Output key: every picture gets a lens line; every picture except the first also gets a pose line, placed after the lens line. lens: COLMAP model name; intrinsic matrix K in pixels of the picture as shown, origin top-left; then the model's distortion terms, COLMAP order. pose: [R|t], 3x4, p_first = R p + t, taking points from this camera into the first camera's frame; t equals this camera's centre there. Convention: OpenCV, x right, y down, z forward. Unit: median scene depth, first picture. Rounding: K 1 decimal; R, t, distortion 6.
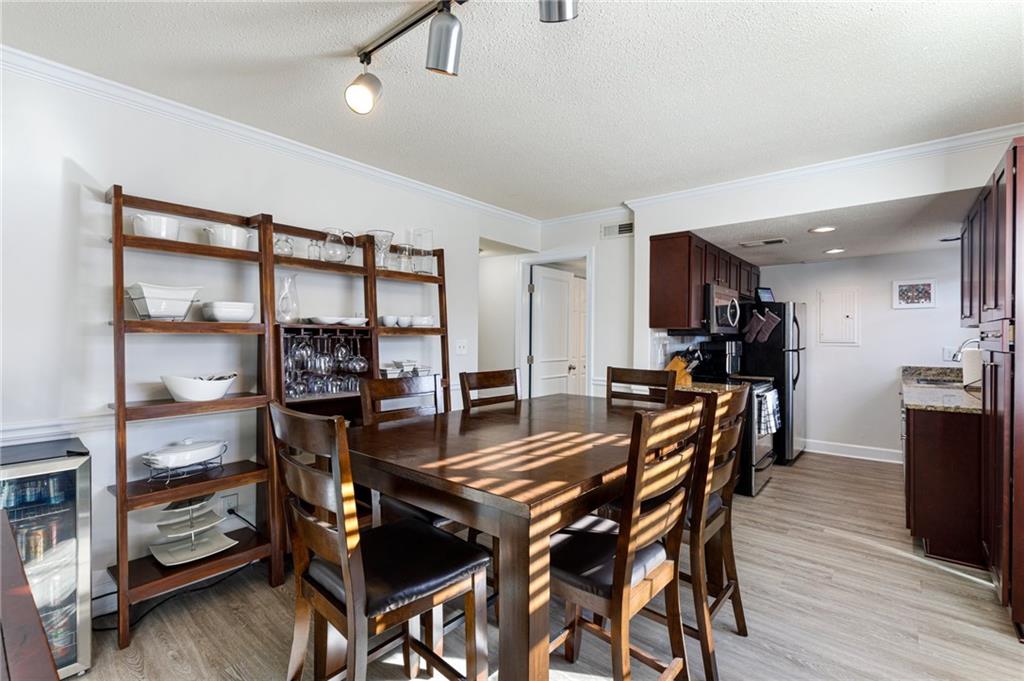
lens RADIAL K [[466.4, 0, 519.1], [0, 466.4, 337.7], [0, 0, 1]] dist [0.007350, -0.001462]
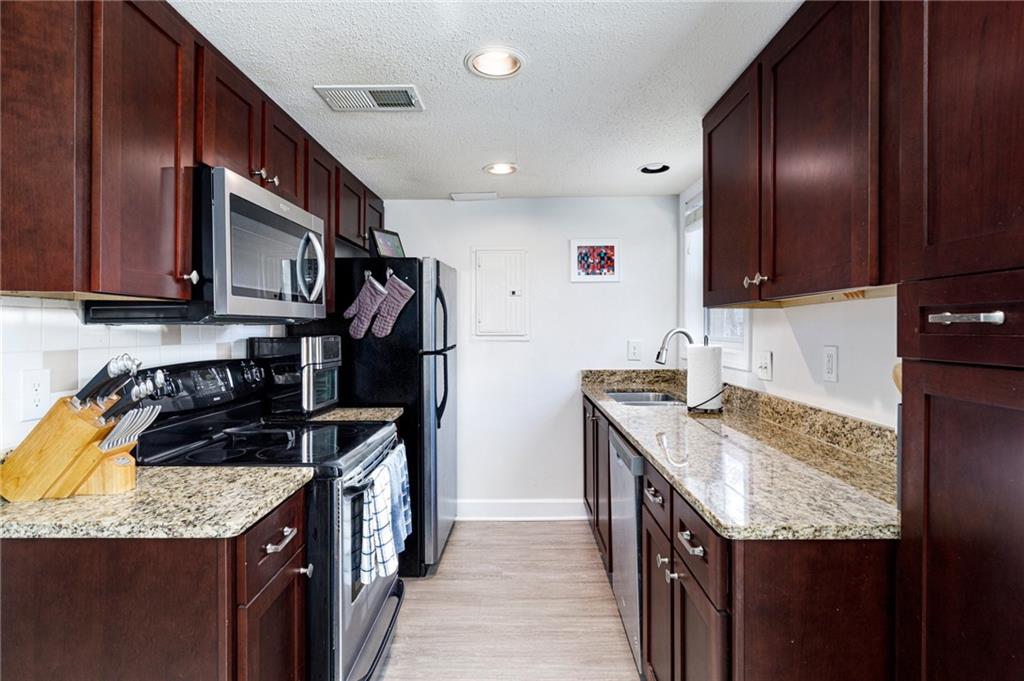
lens RADIAL K [[530.3, 0, 512.8], [0, 530.3, 336.5], [0, 0, 1]] dist [0.000787, 0.000037]
pose [[0.786097, -0.014870, 0.617924, 0.292624], [0.005395, 0.999838, 0.017197, 0.000131], [-0.618079, -0.010185, 0.786050, 0.490340]]
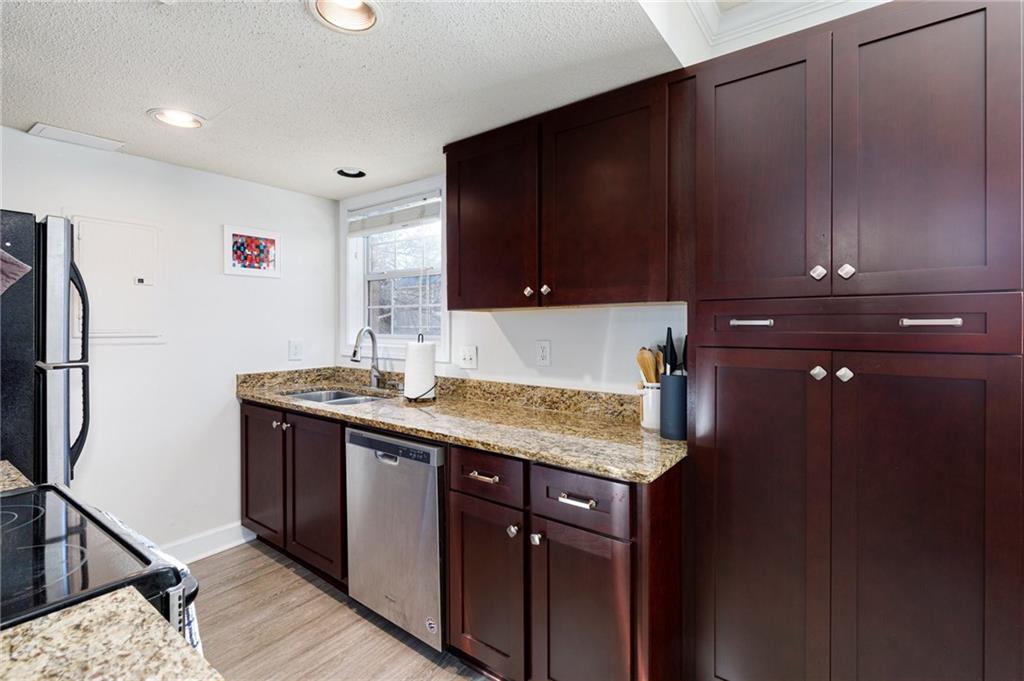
lens RADIAL K [[466.4, 0, 514.2], [0, 466.4, 331.4], [0, 0, 1]] dist [0.007350, -0.001462]
pose [[-0.038770, -0.014083, 0.999149, 0.236617], [0.000648, 0.999900, 0.014118, -0.000962], [-0.999248, 0.001195, -0.038757, 0.700403]]
